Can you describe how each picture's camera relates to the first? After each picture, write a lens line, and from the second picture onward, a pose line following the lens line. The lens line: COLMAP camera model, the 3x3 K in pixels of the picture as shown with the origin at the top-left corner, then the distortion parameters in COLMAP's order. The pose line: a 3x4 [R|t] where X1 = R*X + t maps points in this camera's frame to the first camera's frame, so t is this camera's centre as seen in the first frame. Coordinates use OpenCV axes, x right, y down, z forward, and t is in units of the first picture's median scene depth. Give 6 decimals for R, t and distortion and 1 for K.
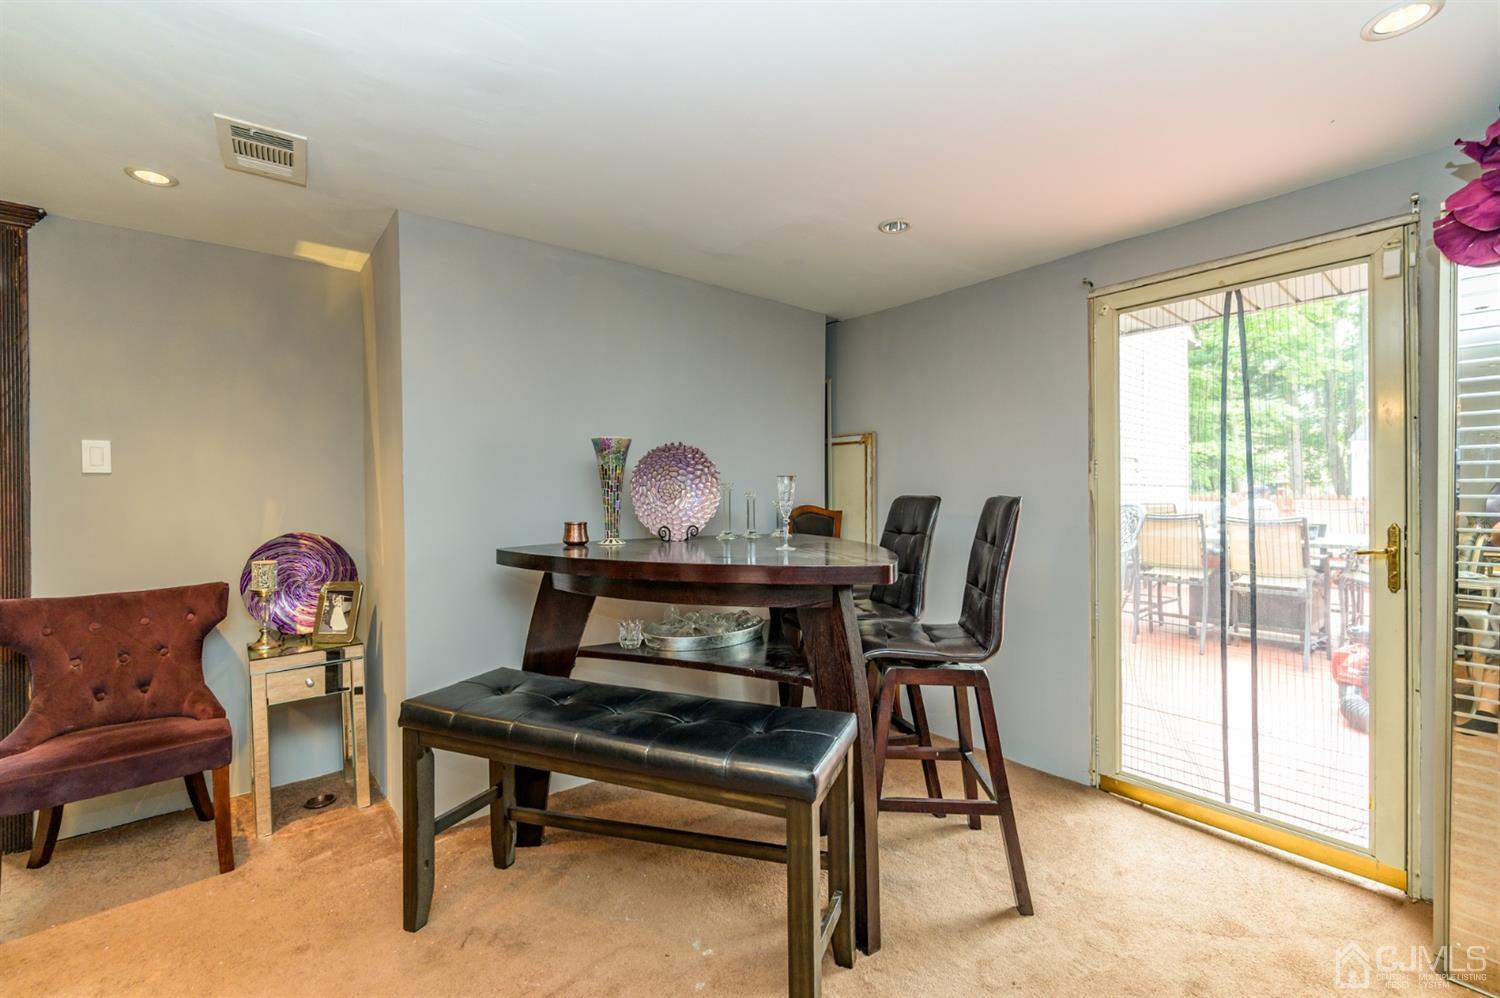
lens RADIAL K [[617.4, 0, 750.0], [0, 617.4, 499.0], [0, 0, 1]] dist [-0.000938, -0.000176]
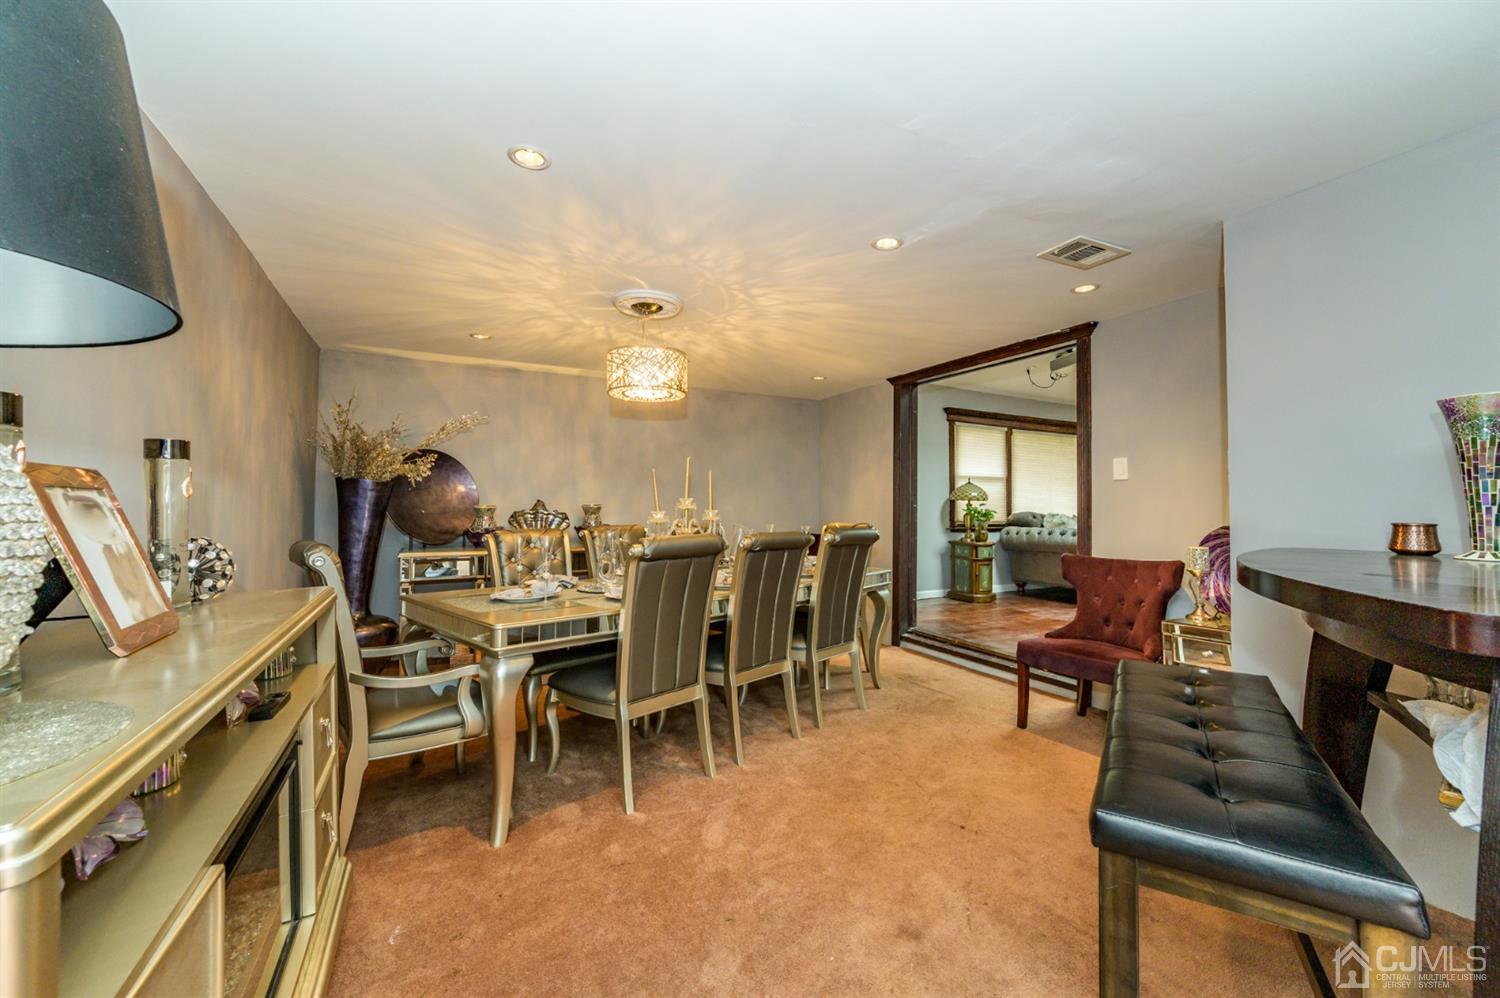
lens RADIAL K [[589.9, 0, 750.0], [0, 589.9, 499.0], [0, 0, 1]] dist [-0.000245, -0.000202]
pose [[-0.196146, -0.005874, -0.980557, 0.542432], [-0.005791, 0.999972, -0.004832, 0.017677], [0.980558, 0.004730, -0.196175, 0.385571]]
